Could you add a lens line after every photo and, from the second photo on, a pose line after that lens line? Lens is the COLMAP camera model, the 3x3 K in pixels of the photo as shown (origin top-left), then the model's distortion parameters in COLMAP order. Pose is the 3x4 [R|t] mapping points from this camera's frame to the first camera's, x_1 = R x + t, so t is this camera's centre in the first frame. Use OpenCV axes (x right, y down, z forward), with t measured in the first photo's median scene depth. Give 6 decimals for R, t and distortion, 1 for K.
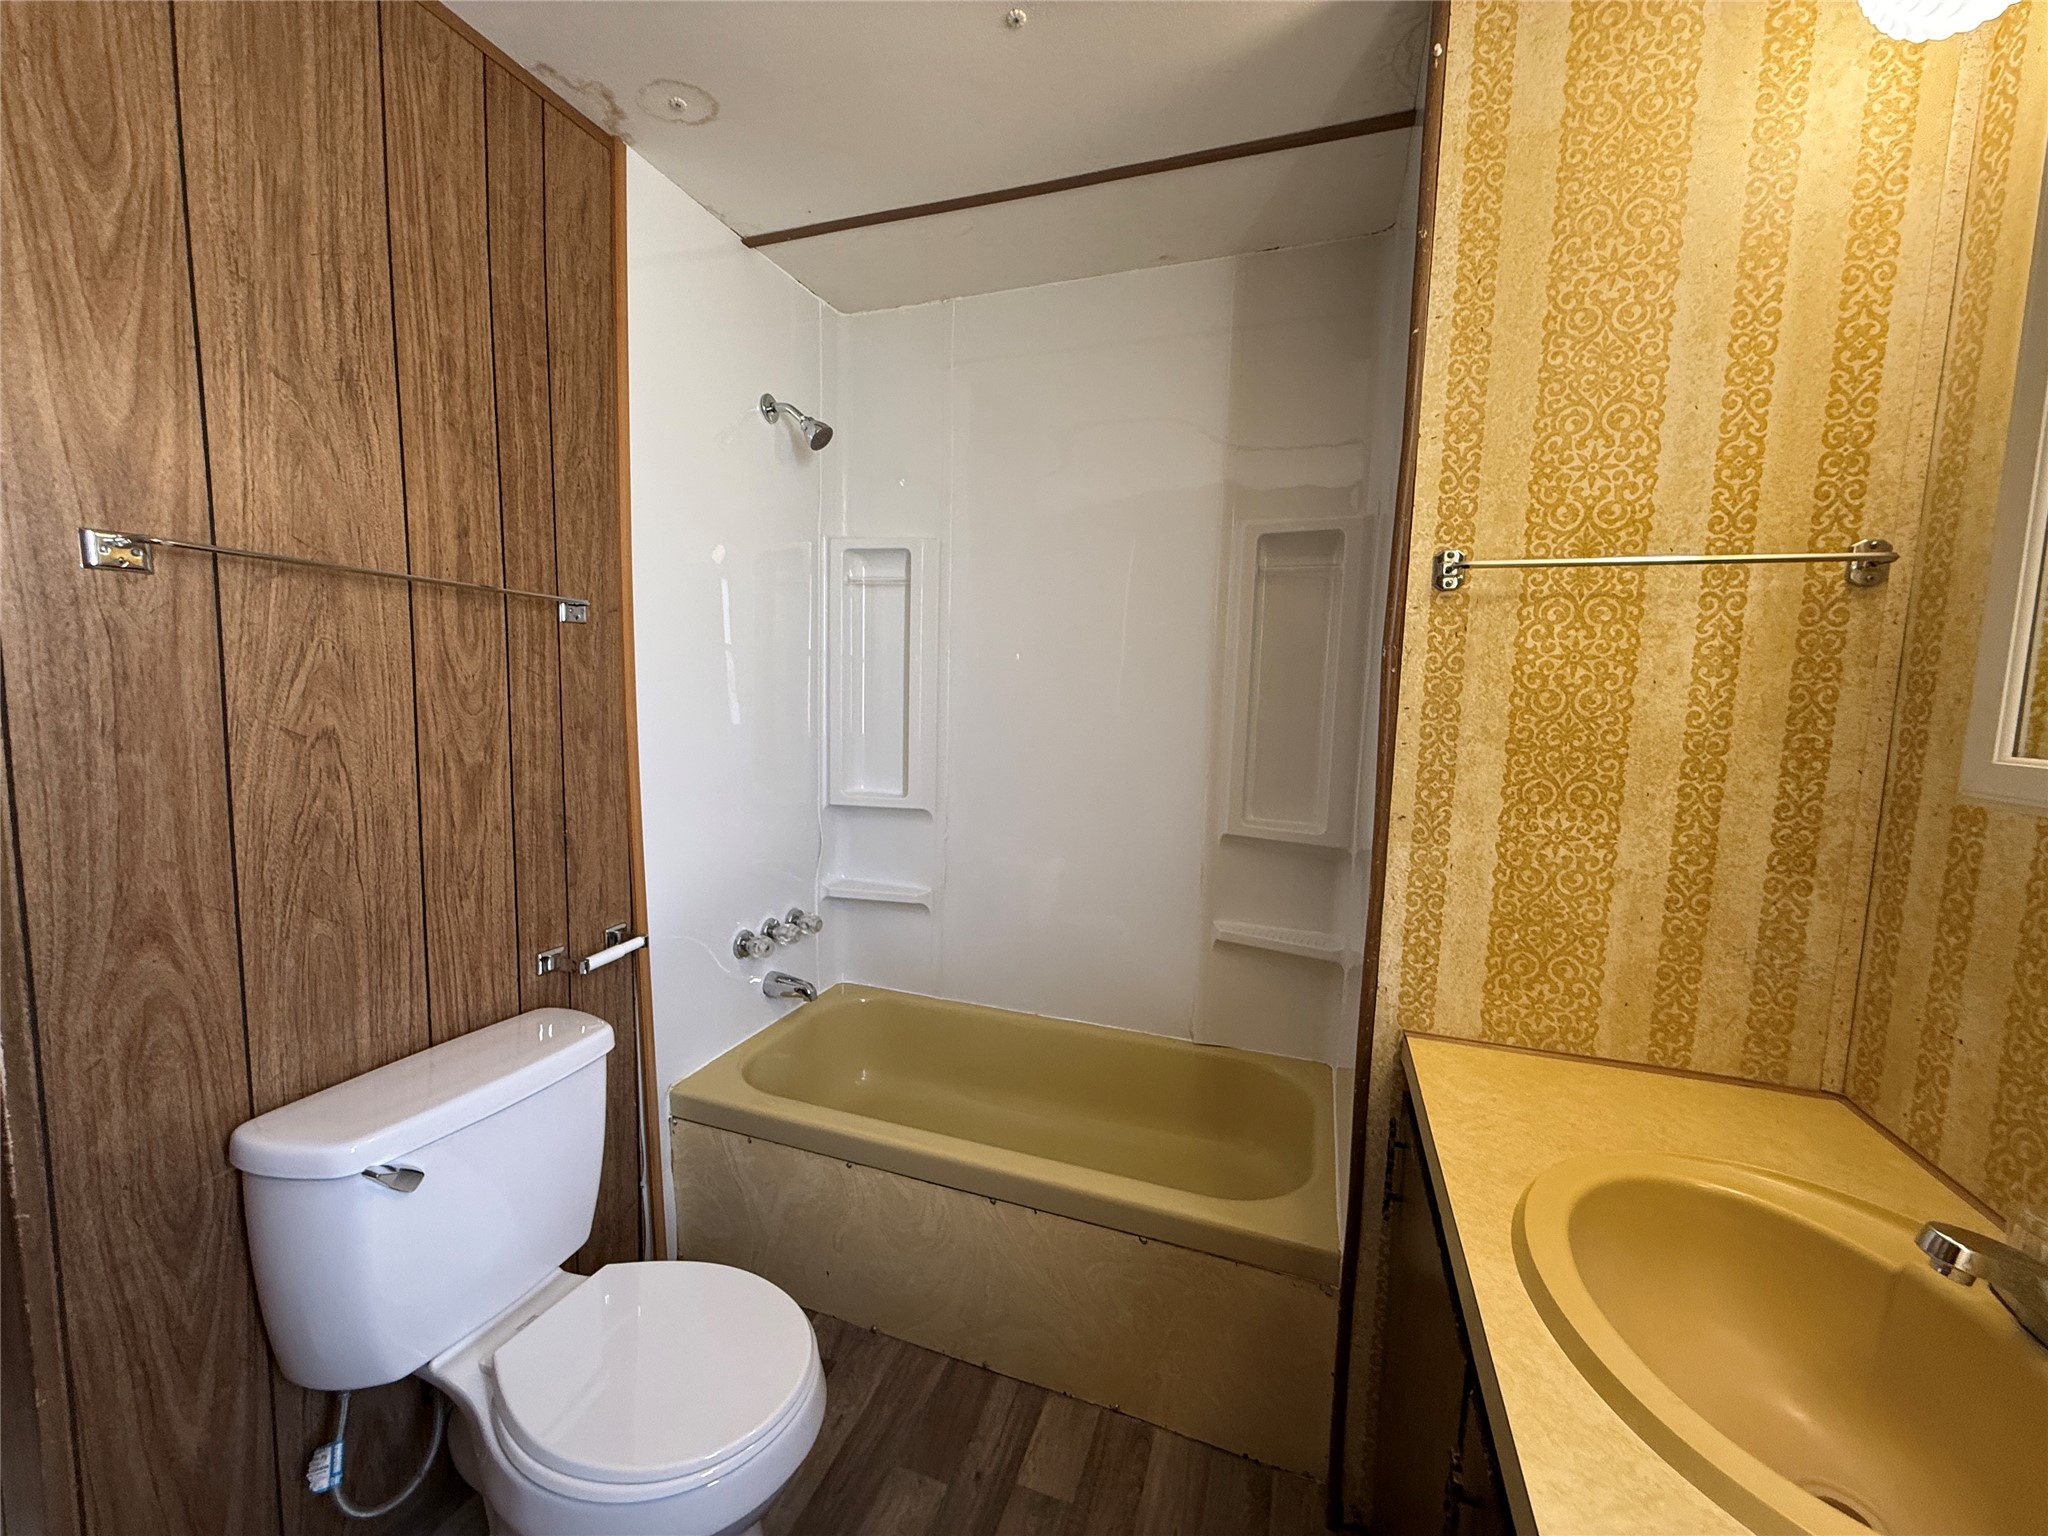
lens RADIAL K [[814.2, 0, 1019.7], [0, 814.2, 769.3], [0, 0, 1]] dist [-0.000787, 0.000242]
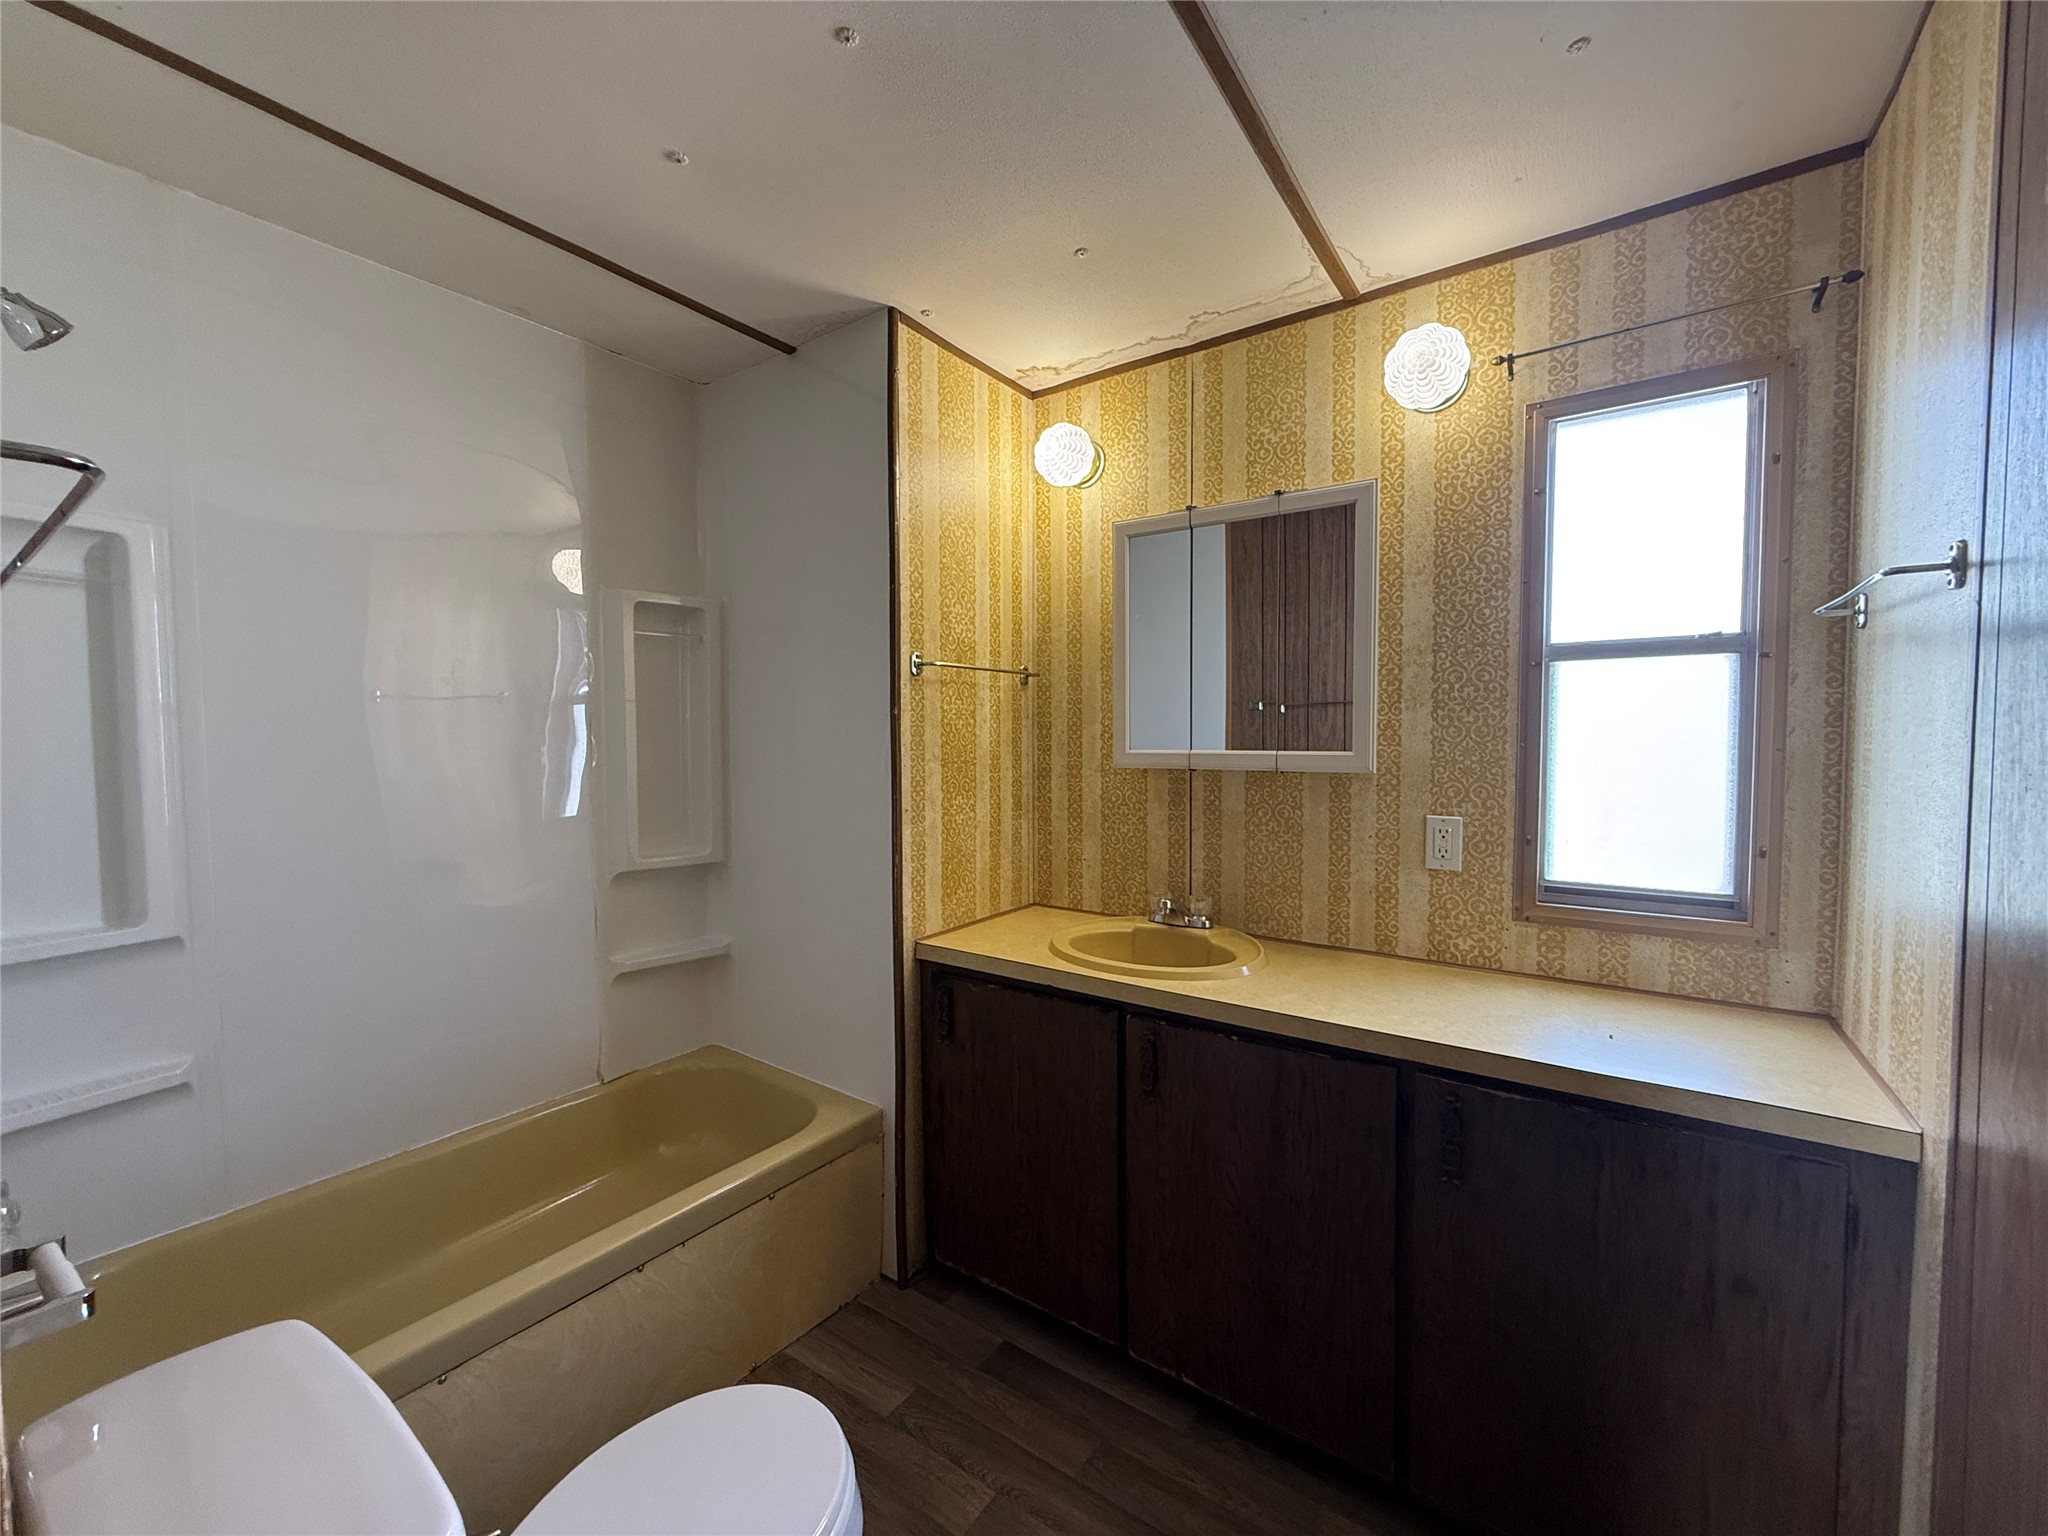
lens RADIAL K [[814.2, 0, 1019.7], [0, 814.2, 769.3], [0, 0, 1]] dist [-0.000787, 0.000242]
pose [[0.274135, -0.066439, 0.959394, -1.134002], [0.113879, 0.992834, 0.036215, -0.062393], [-0.954925, 0.099326, 0.279736, 0.338799]]
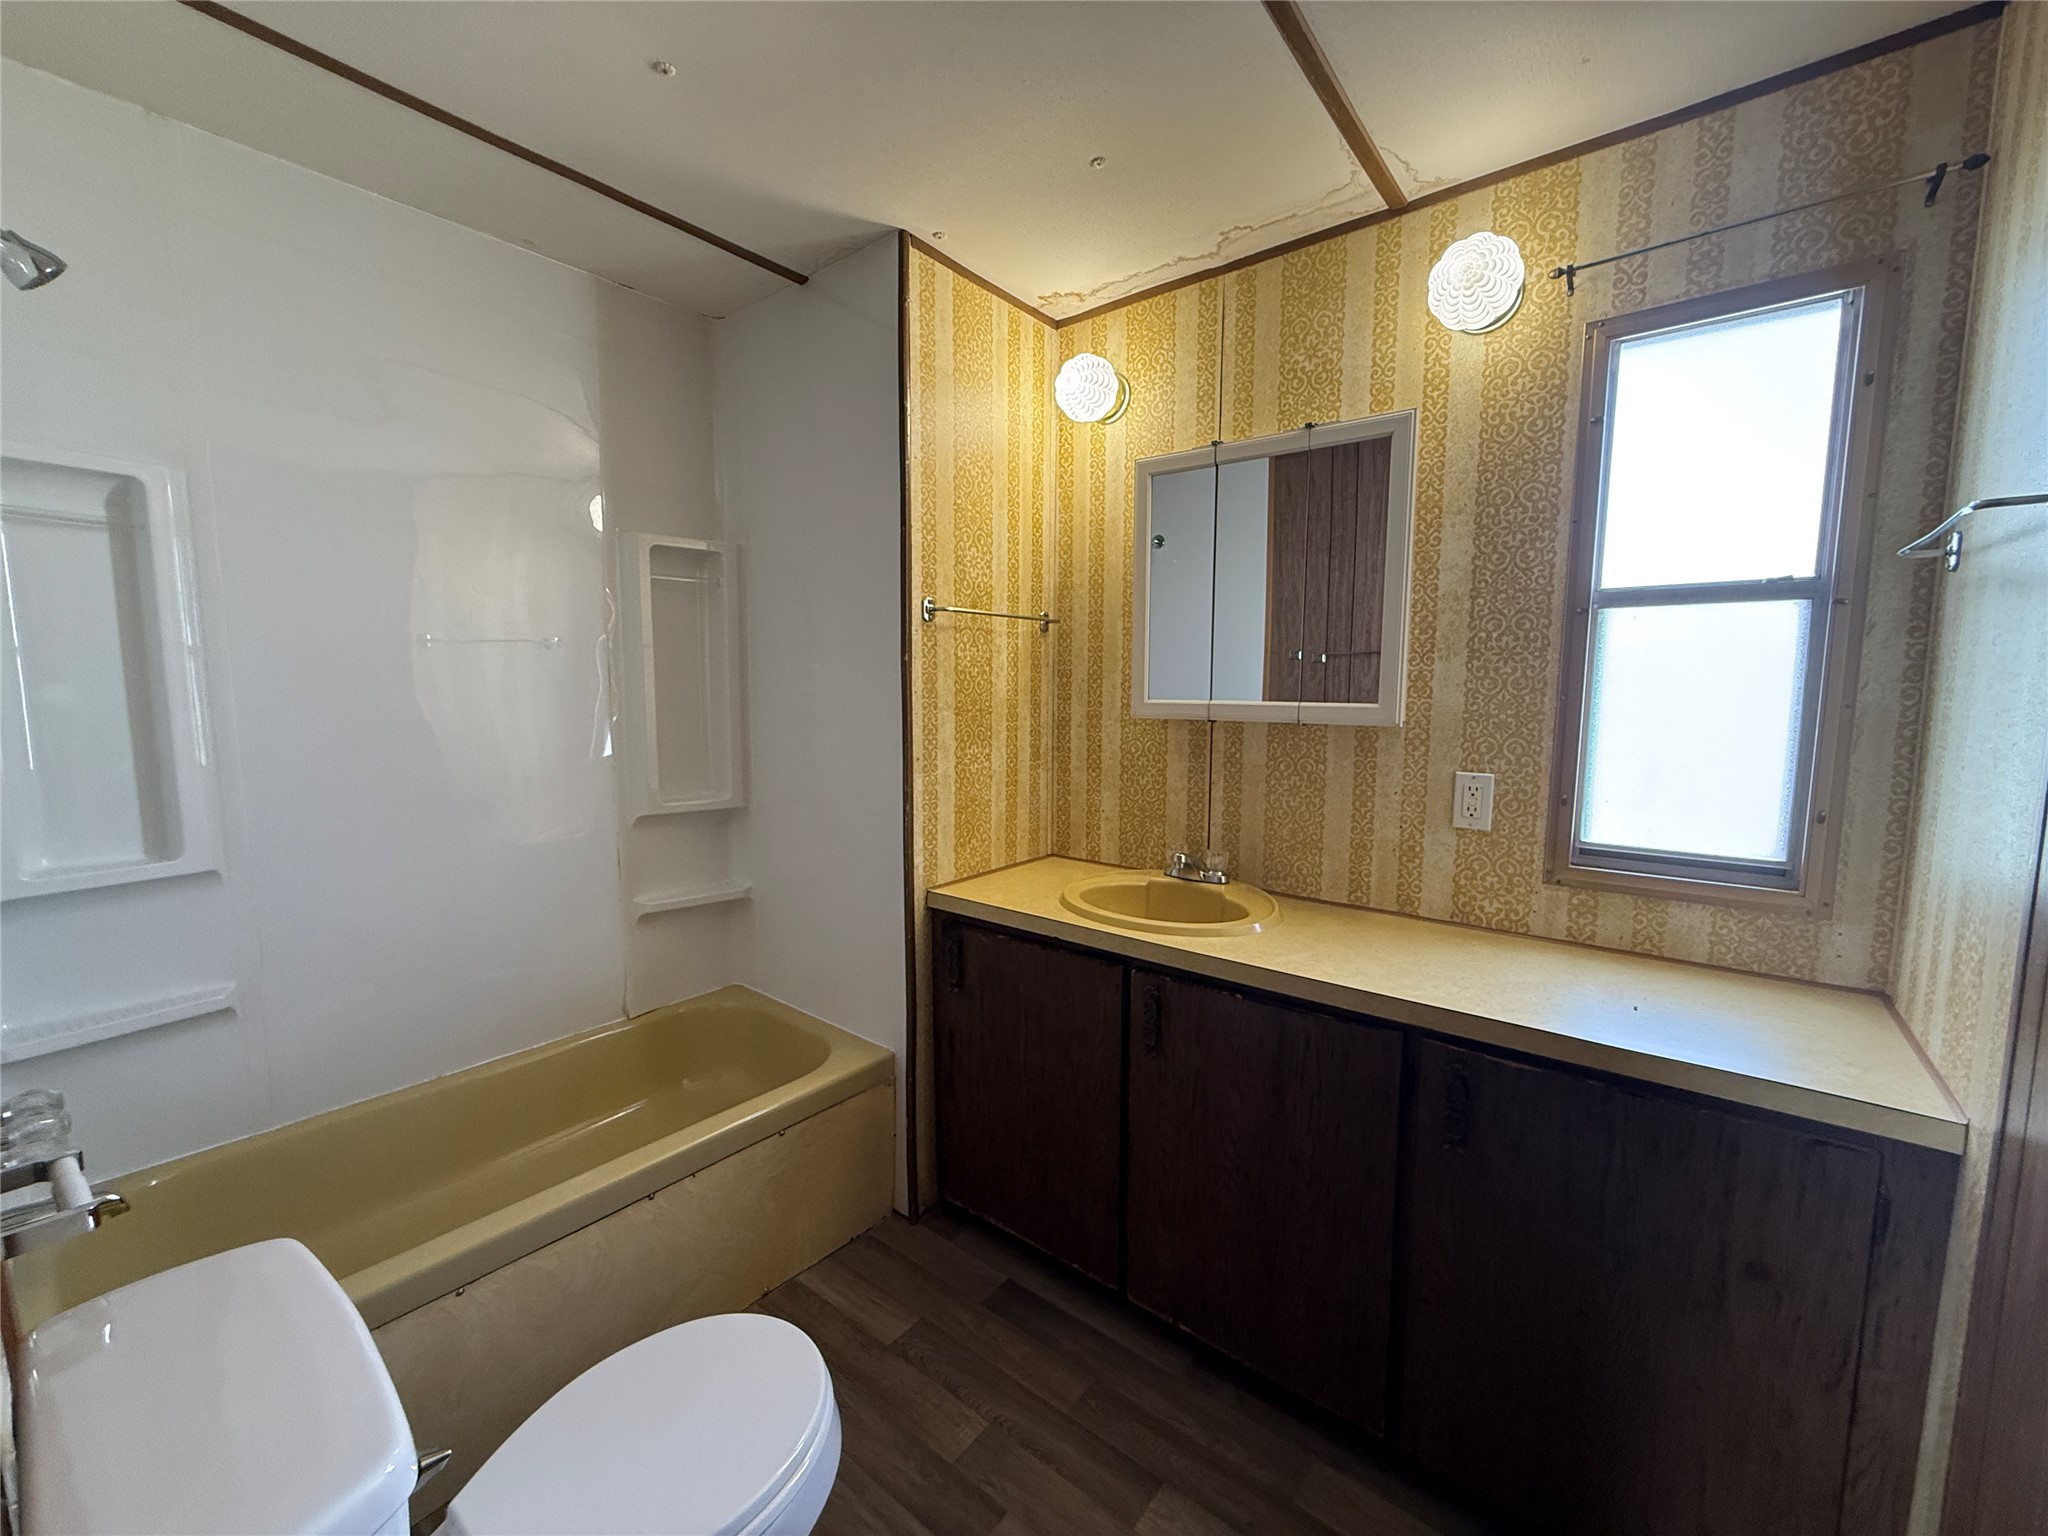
lens RADIAL K [[814.2, 0, 1019.7], [0, 814.2, 769.3], [0, 0, 1]] dist [-0.000787, 0.000242]
pose [[0.331316, -0.122379, 0.935549, -1.076377], [0.105332, 0.990152, 0.092219, -0.053919], [-0.937622, 0.067990, 0.340944, 0.276314]]
